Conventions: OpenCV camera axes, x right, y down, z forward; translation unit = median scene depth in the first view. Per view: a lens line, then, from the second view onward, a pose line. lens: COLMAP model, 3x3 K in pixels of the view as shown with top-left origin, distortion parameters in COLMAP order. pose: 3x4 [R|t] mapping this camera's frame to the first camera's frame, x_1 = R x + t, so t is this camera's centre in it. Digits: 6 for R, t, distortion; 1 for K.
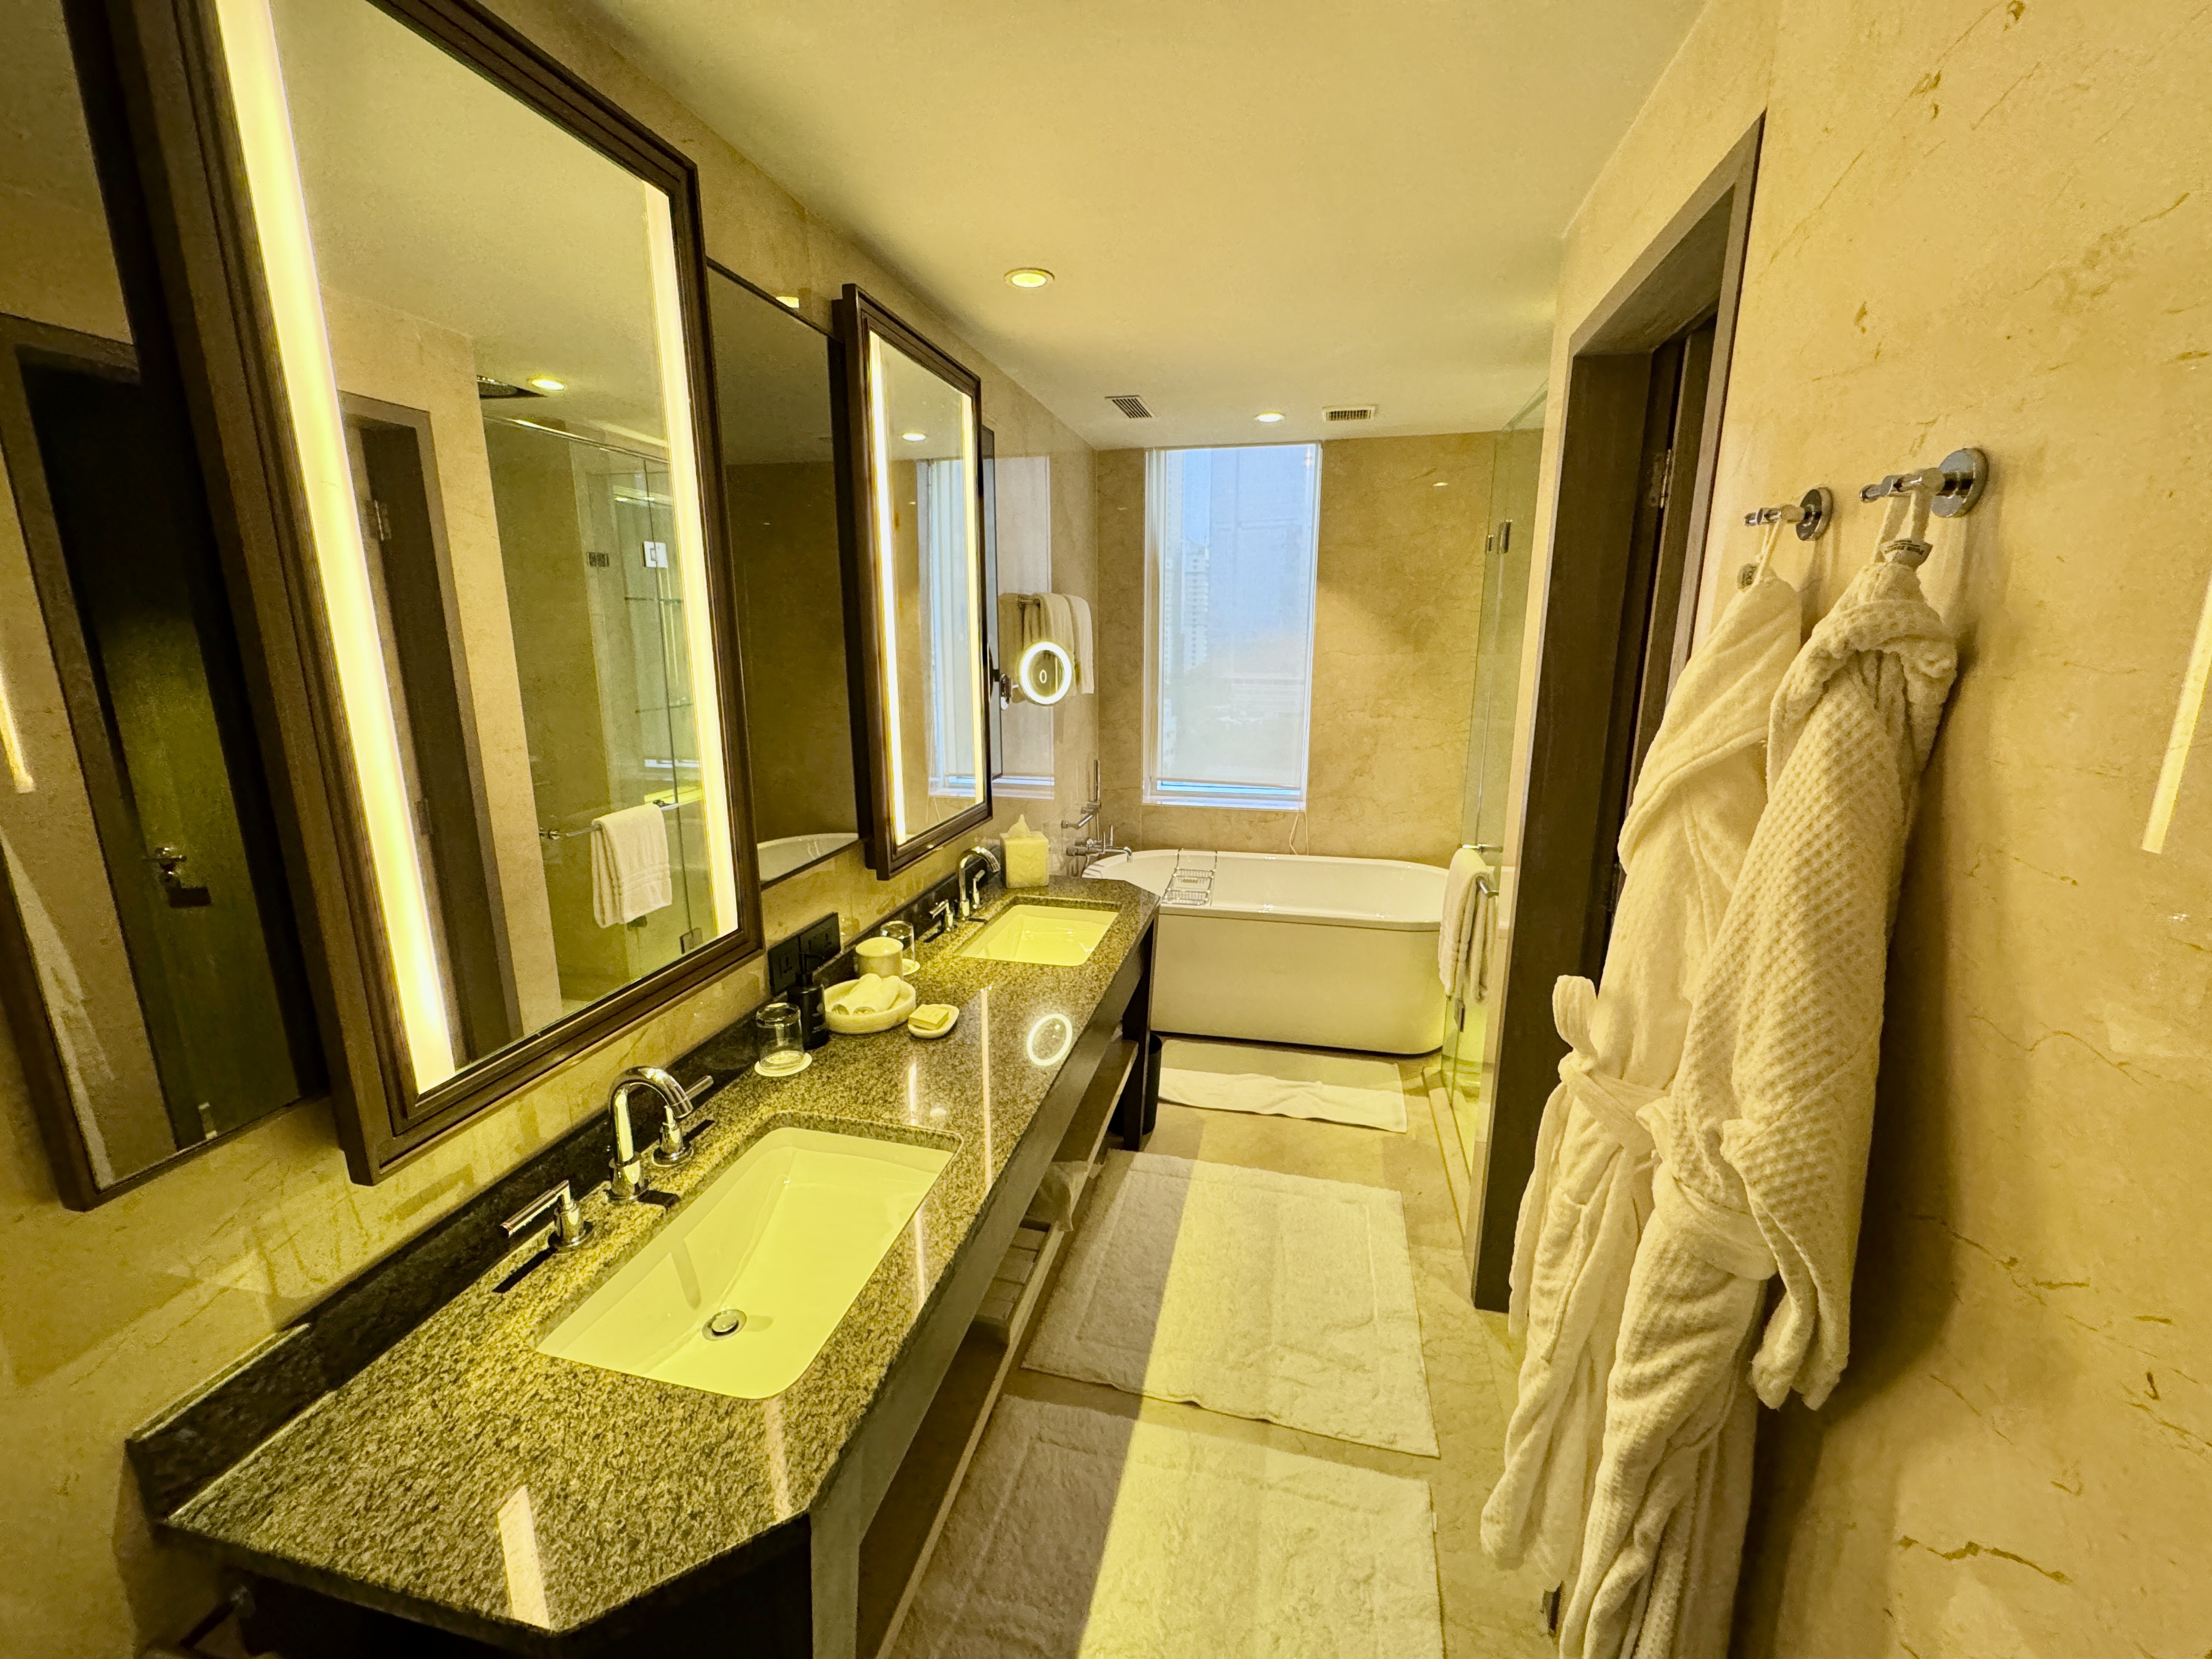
lens RADIAL K [[883.0, 0, 1097.0], [0, 883.0, 827.4], [0, 0, 1]] dist [0.002077, 0.000040]
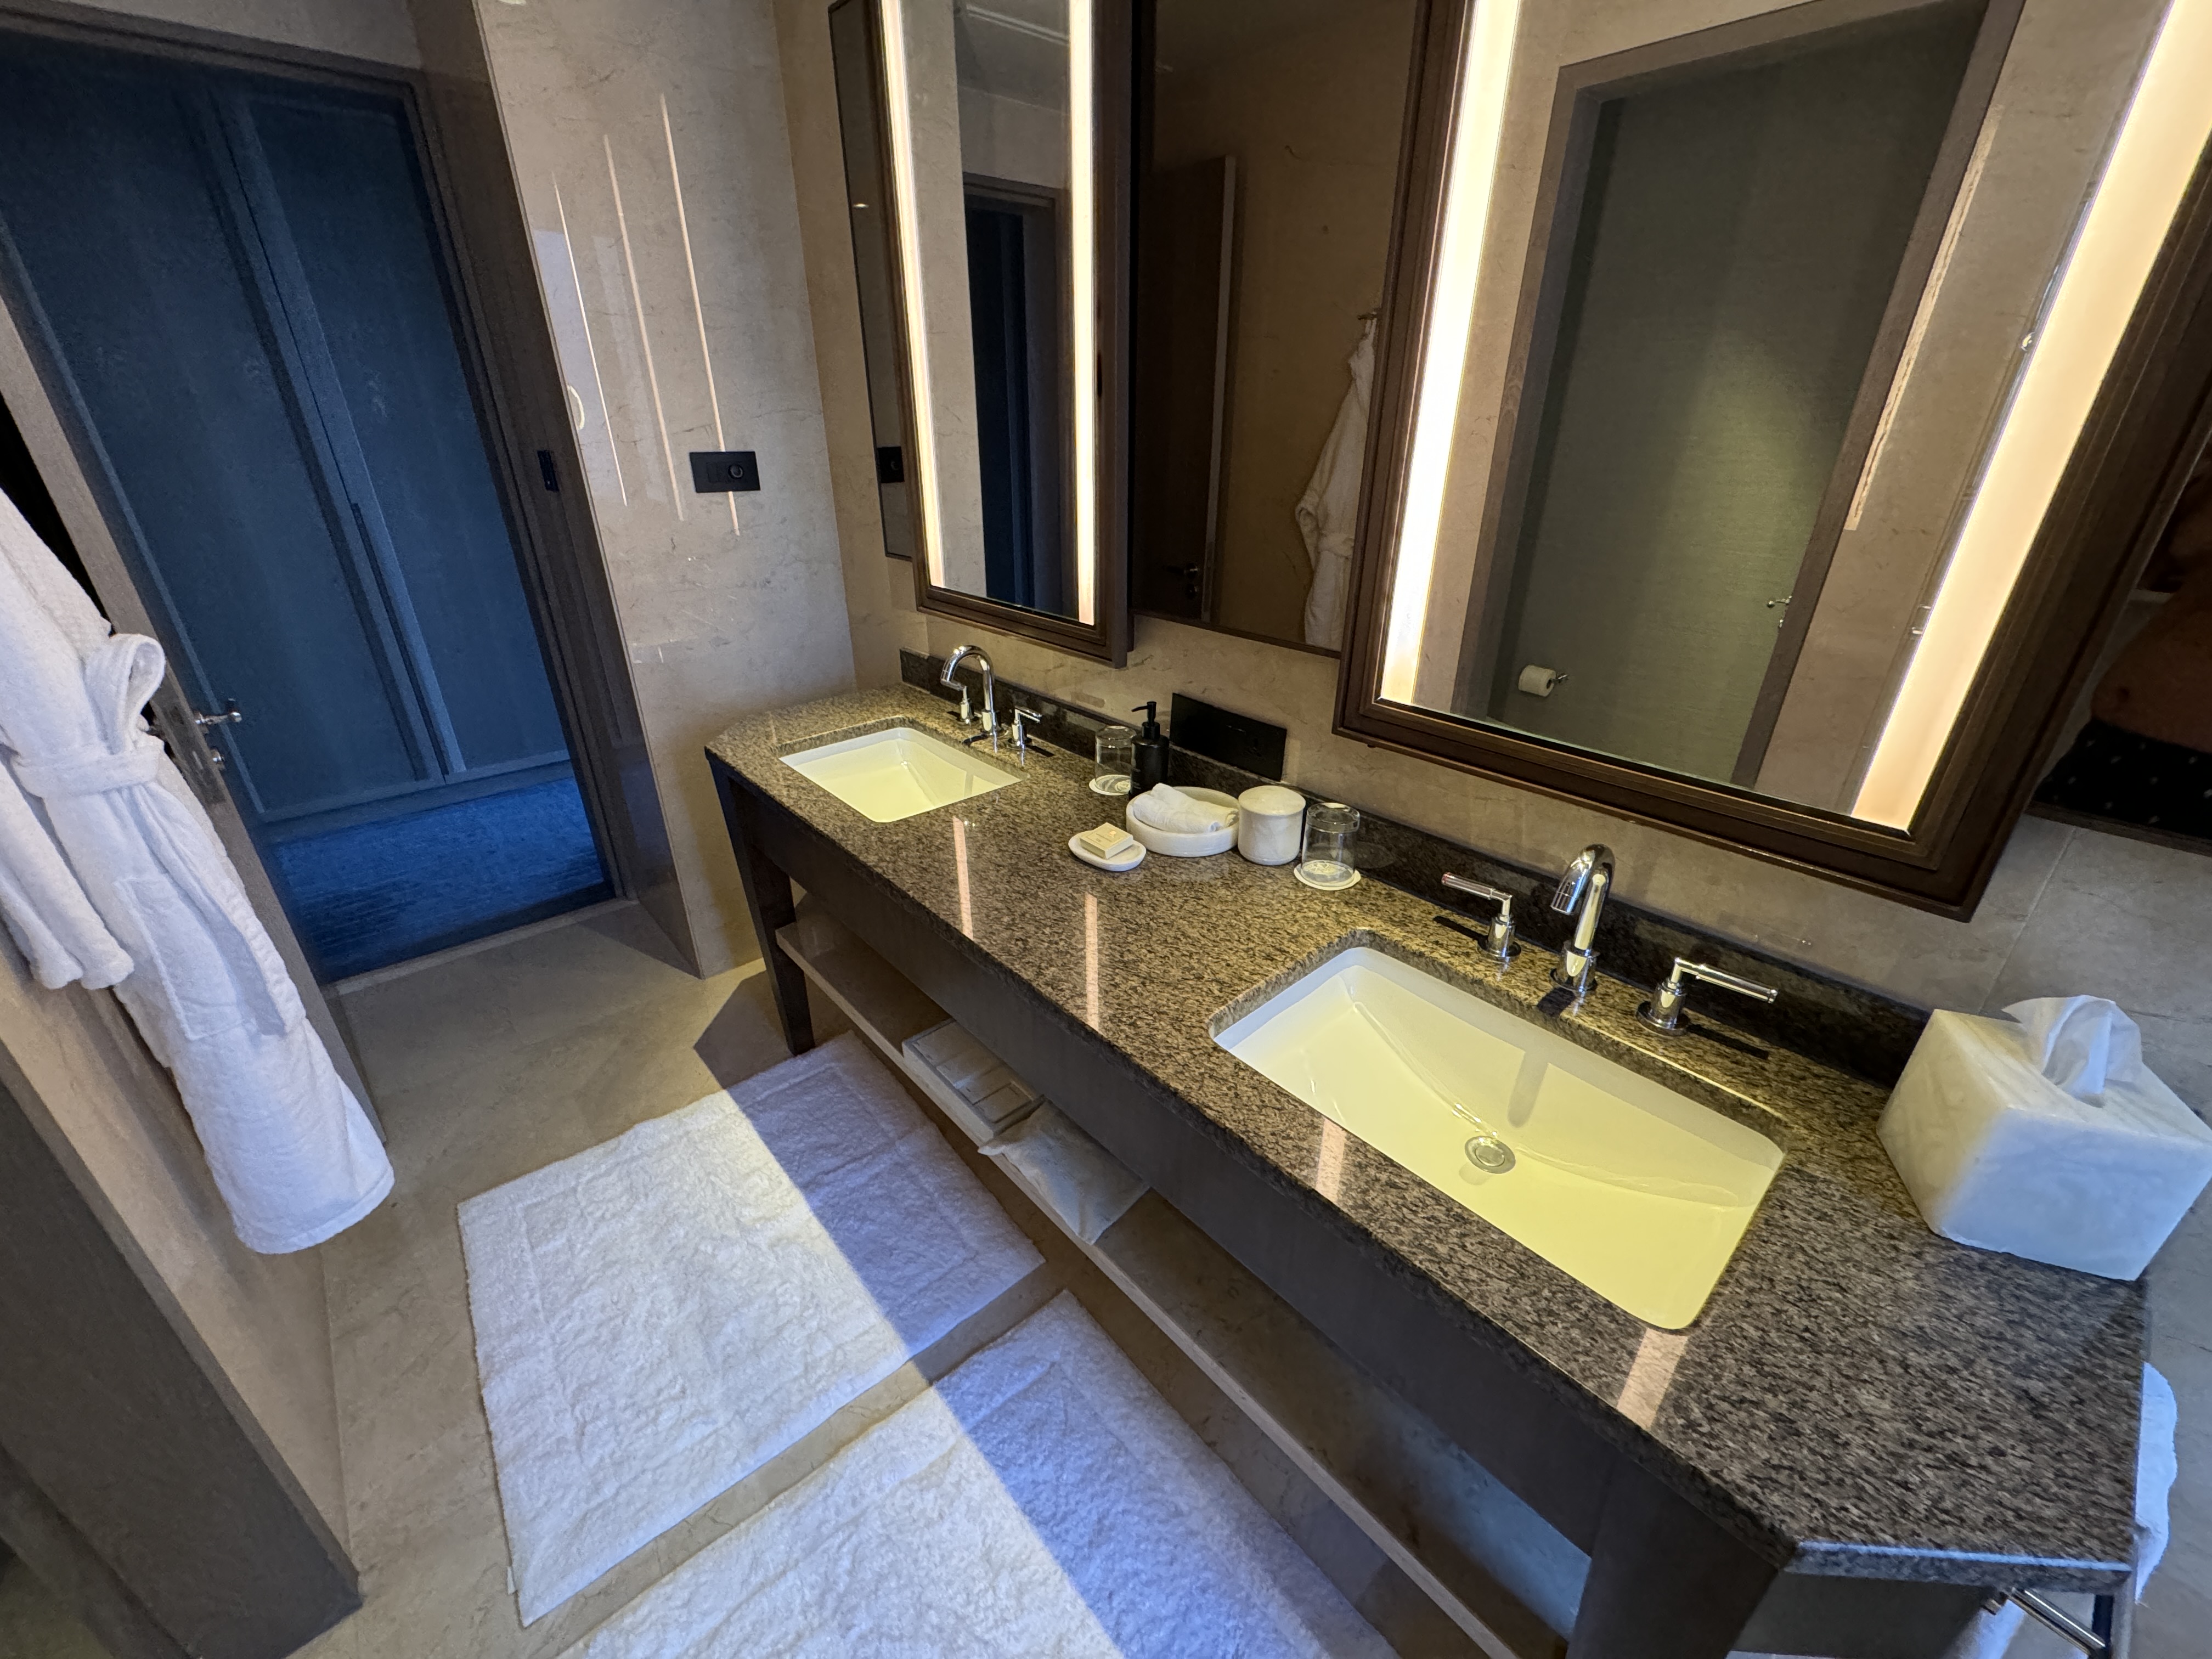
lens RADIAL K [[883.0, 0, 1102.7], [0, 883.0, 832.7], [0, 0, 1]] dist [0.002077, 0.000040]
pose [[-0.579969, 0.350924, -0.735179, 0.214170], [-0.177989, 0.826071, 0.534722, -0.117170], [0.794957, 0.440975, -0.416635, 0.720788]]
